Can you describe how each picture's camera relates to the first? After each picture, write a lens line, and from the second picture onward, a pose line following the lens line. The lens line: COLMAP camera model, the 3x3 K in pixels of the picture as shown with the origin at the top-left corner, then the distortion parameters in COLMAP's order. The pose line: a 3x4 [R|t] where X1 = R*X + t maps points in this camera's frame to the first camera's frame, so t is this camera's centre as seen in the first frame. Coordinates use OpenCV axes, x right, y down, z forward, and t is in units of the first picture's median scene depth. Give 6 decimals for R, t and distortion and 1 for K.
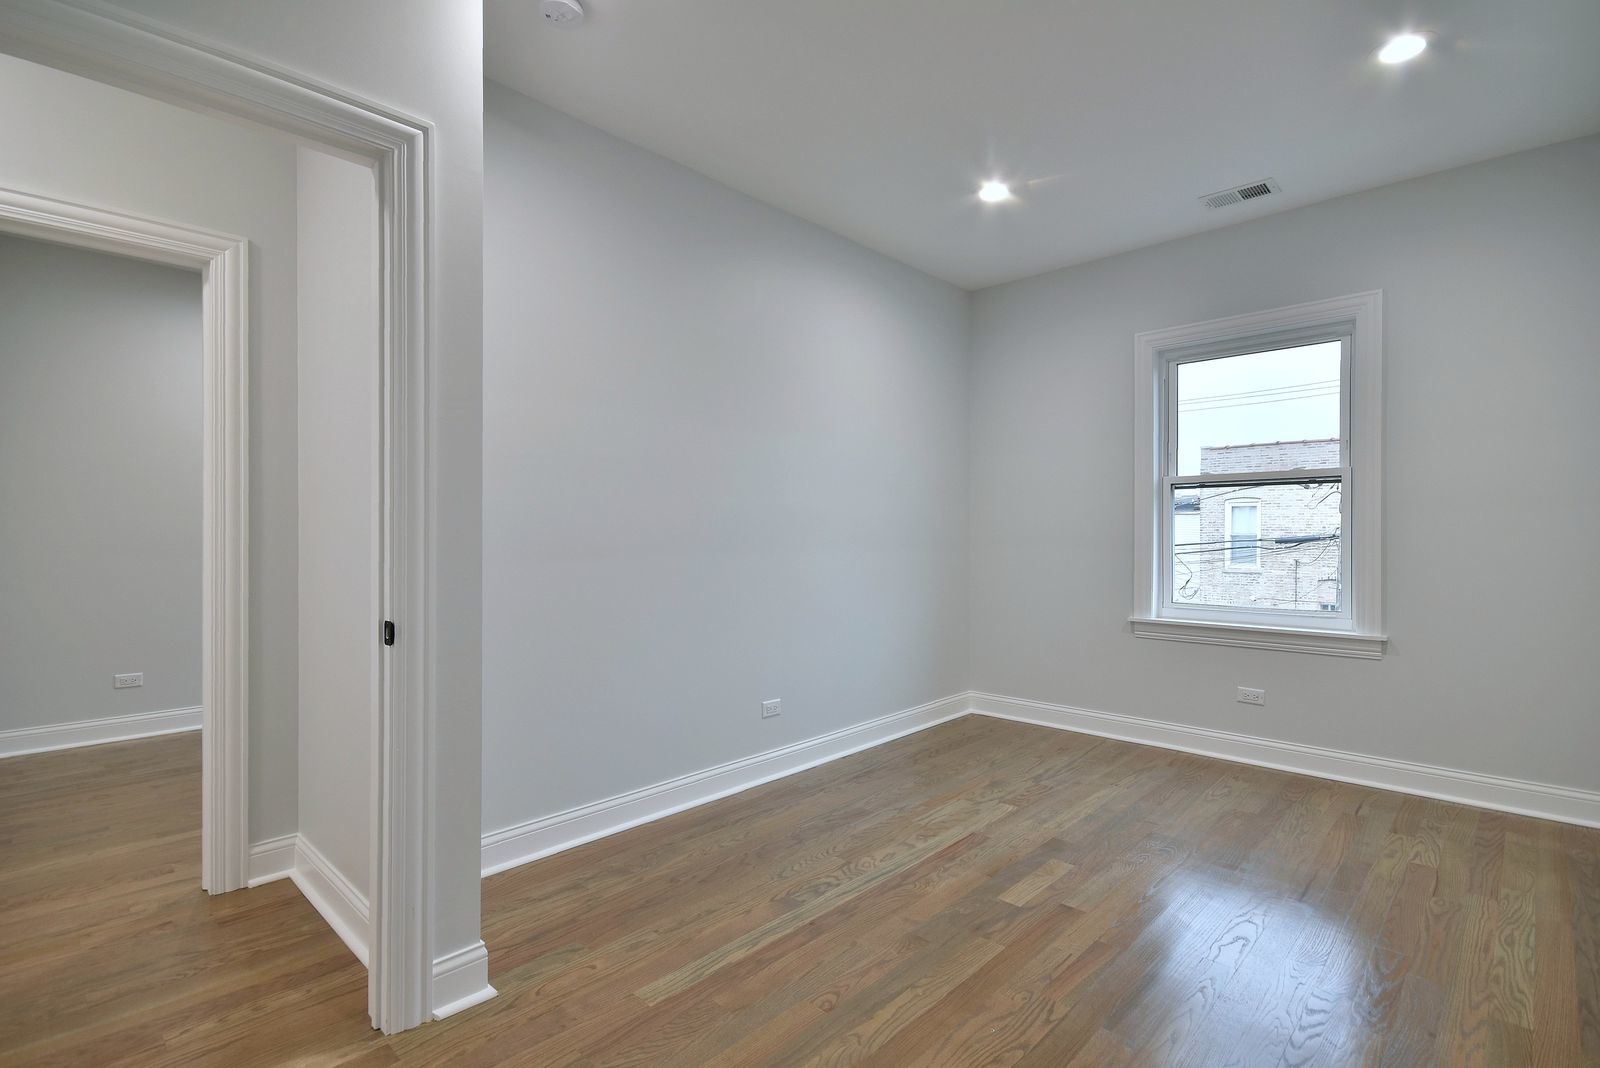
lens RADIAL K [[749.5, 0, 800.0], [0, 749.5, 534.0], [0, 0, 1]] dist [0.002435, 0.000400]
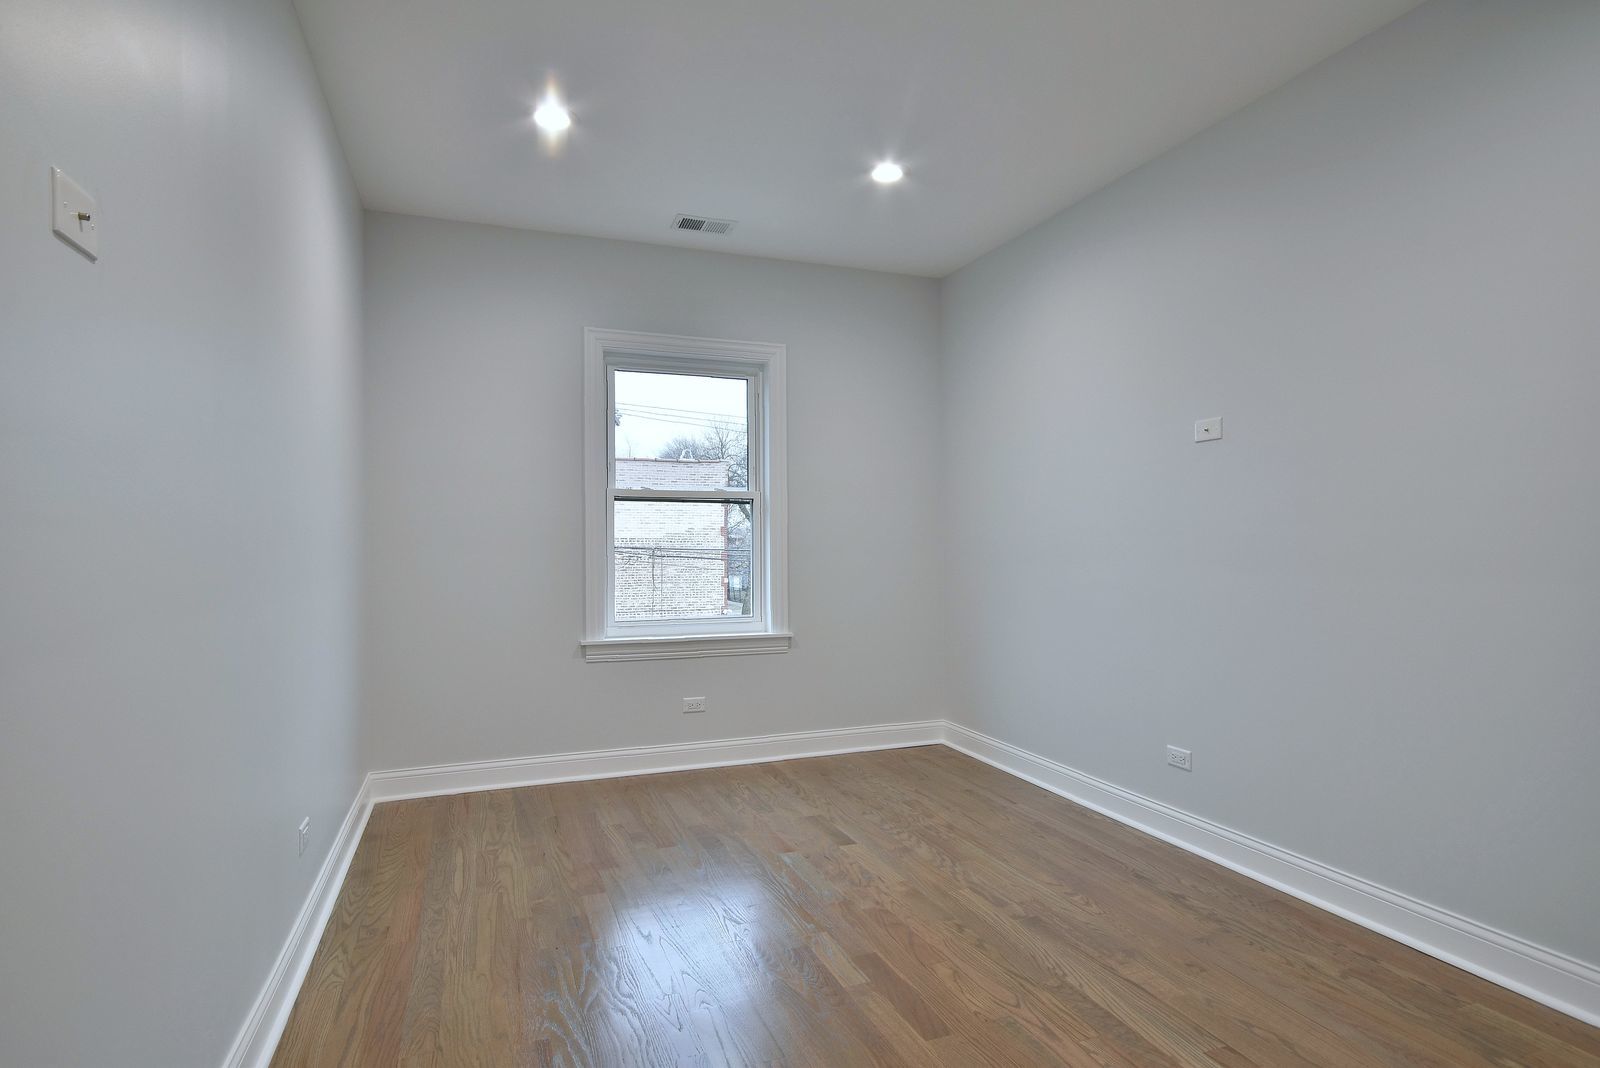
lens RADIAL K [[837.7, 0, 801.1], [0, 837.7, 506.8], [0, 0, 1]] dist [-0.000929, -0.000064]
pose [[0.423393, 0.047278, 0.904712, -0.571296], [-0.000805, 0.998657, -0.051811, 0.005794], [-0.905946, 0.021208, 0.422862, 0.548039]]
